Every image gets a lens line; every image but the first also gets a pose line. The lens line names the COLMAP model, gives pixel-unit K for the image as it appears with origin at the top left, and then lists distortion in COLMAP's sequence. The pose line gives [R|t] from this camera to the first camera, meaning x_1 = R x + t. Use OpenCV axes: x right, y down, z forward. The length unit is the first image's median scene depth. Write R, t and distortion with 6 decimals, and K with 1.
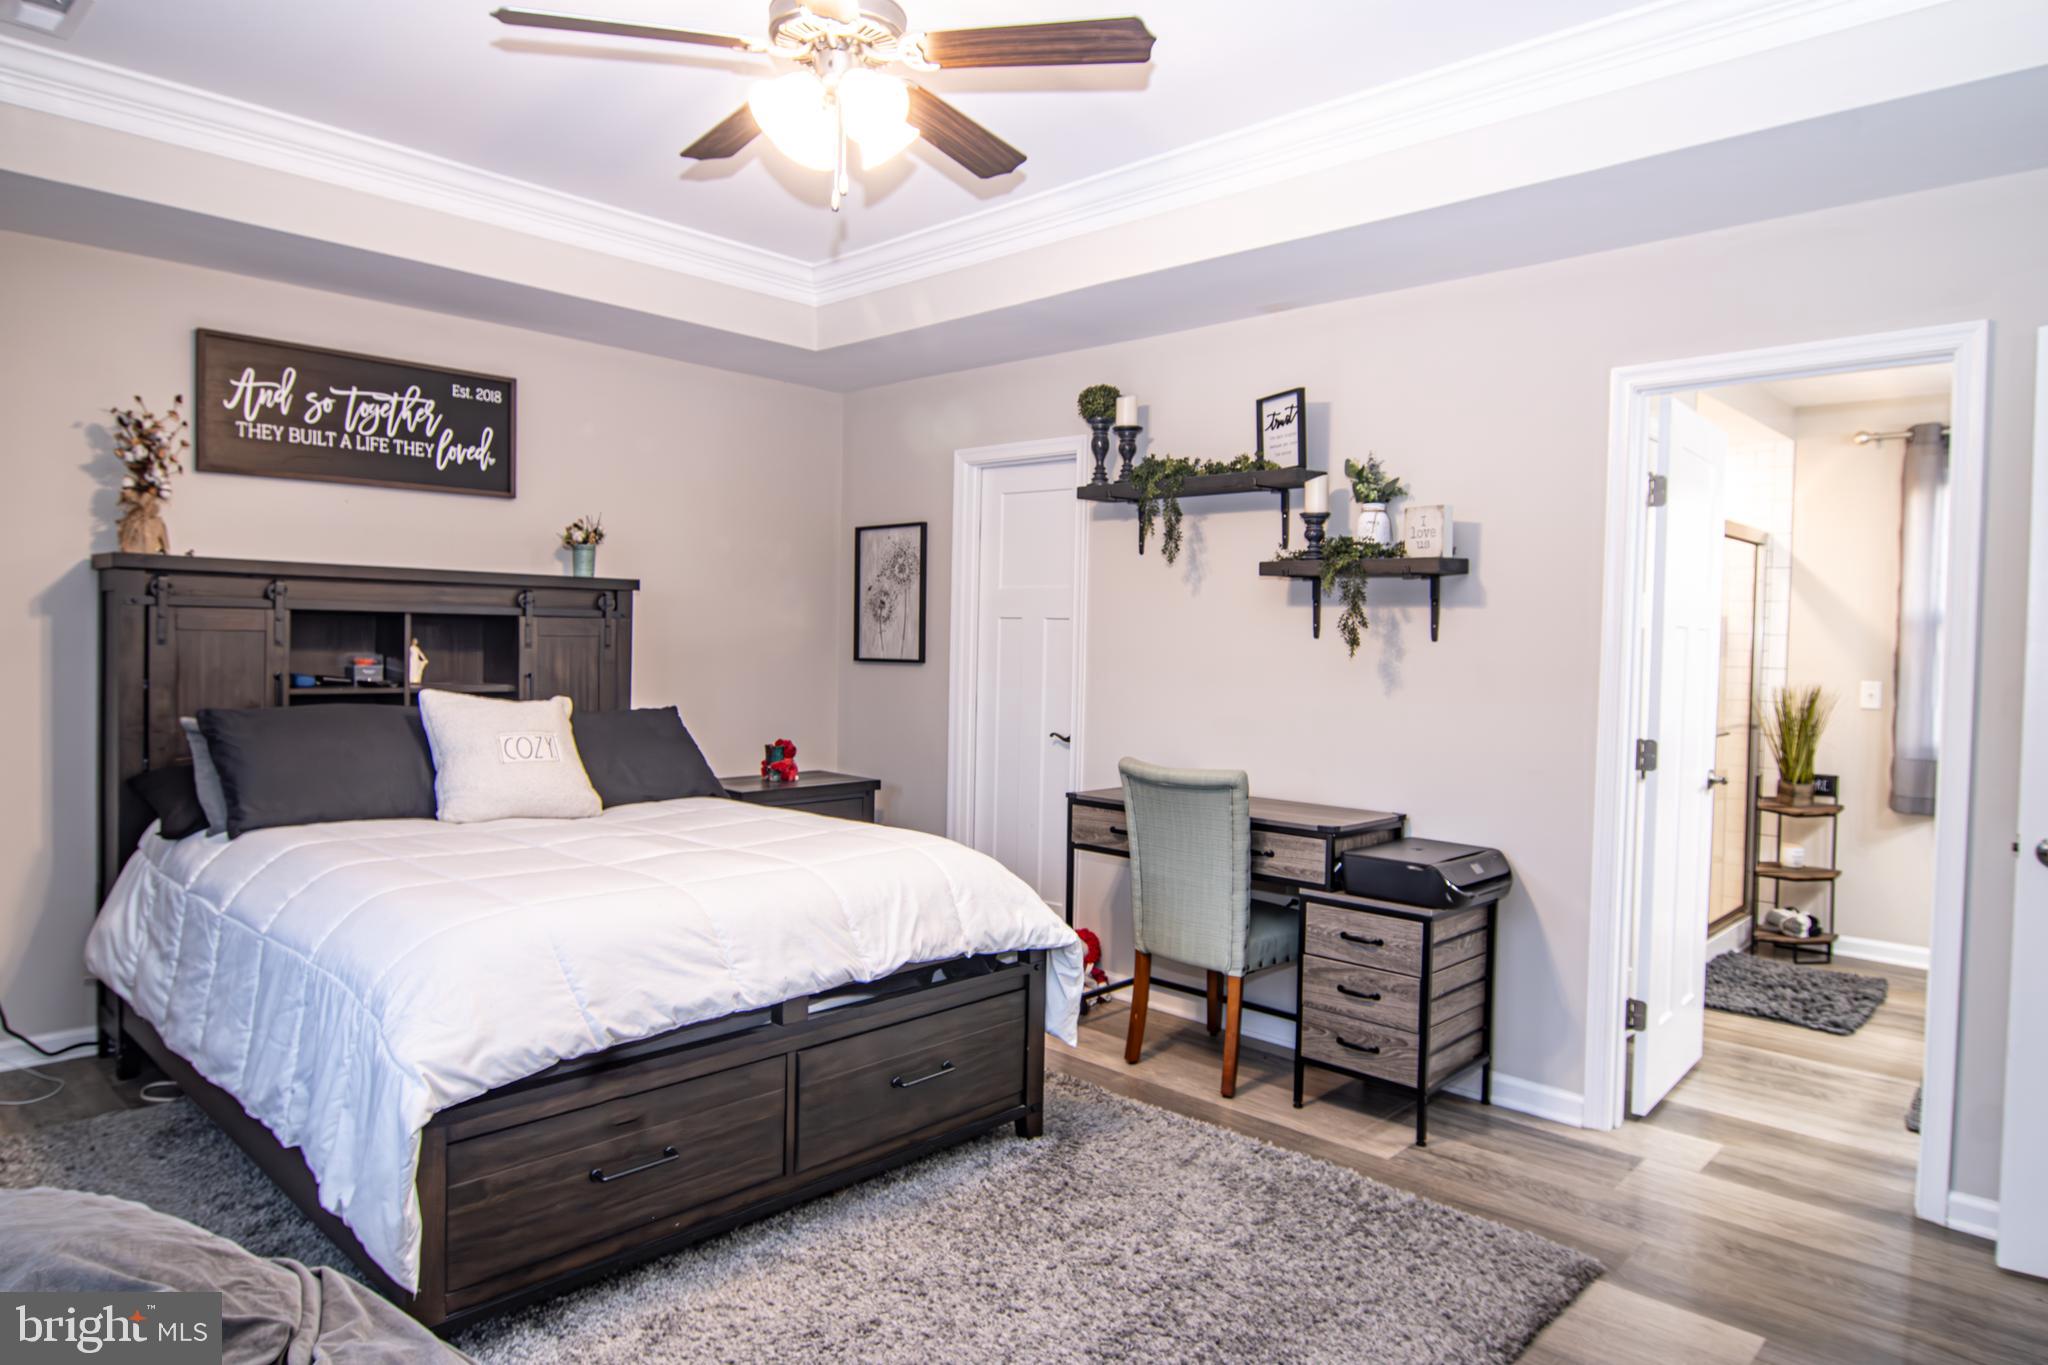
lens RADIAL K [[1240.7, 0, 1032.2], [0, 1240.7, 676.8], [0, 0, 1]] dist [-0.005983, -0.008503]
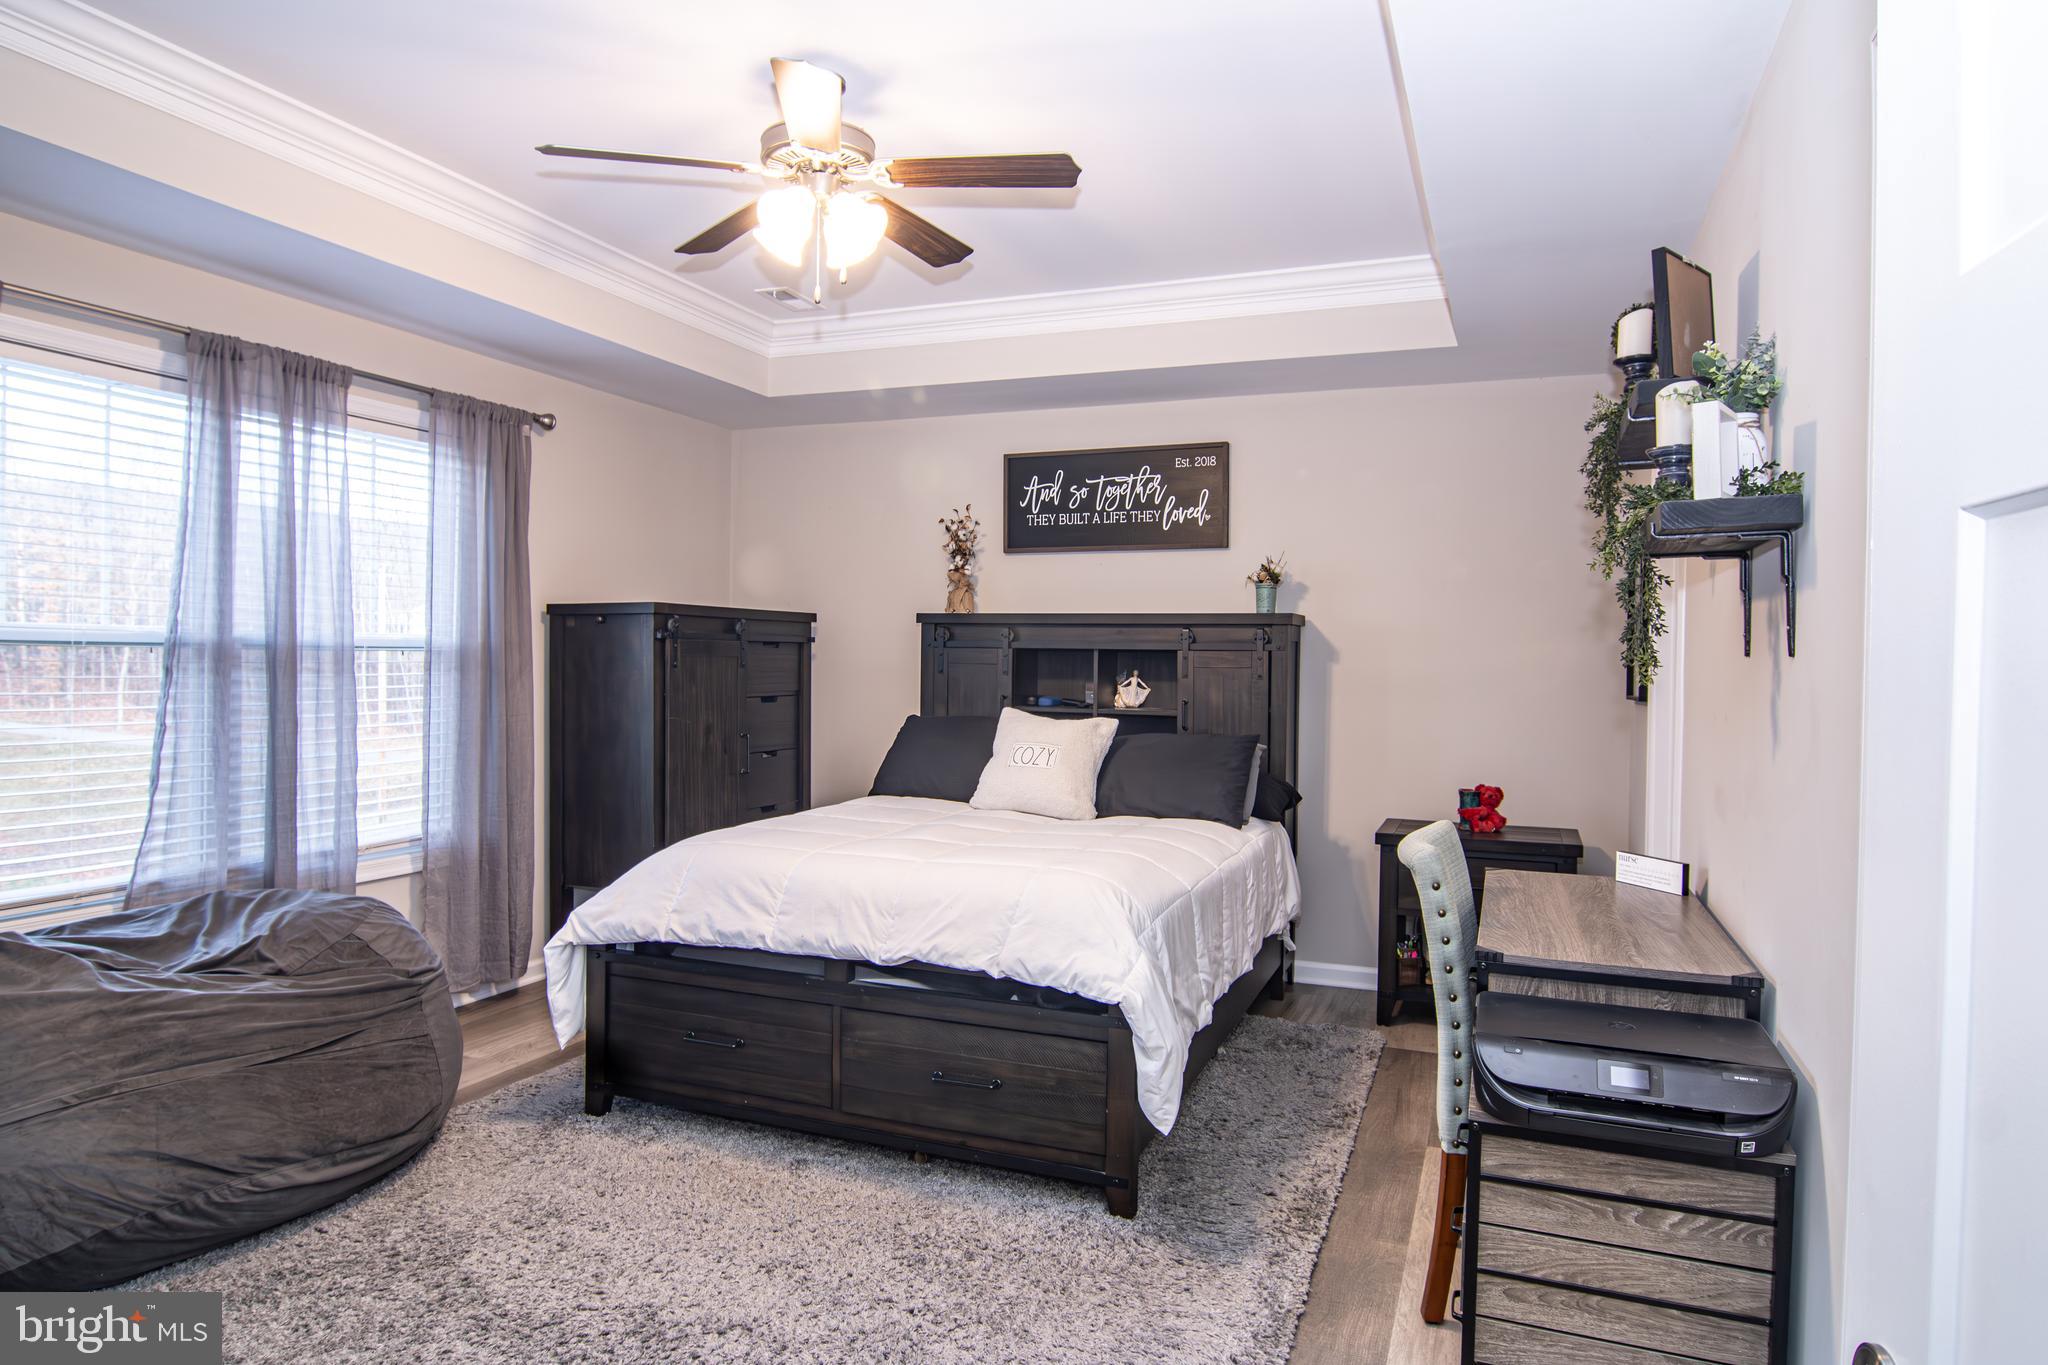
lens RADIAL K [[1240.7, 0, 1031.0], [0, 1240.7, 678.5], [0, 0, 1]] dist [-0.005983, -0.008503]
pose [[0.376195, -0.002722, -0.926536, 0.620065], [-0.037062, 0.999151, -0.017984, 0.002938], [0.925799, 0.041105, 0.375775, 0.454594]]
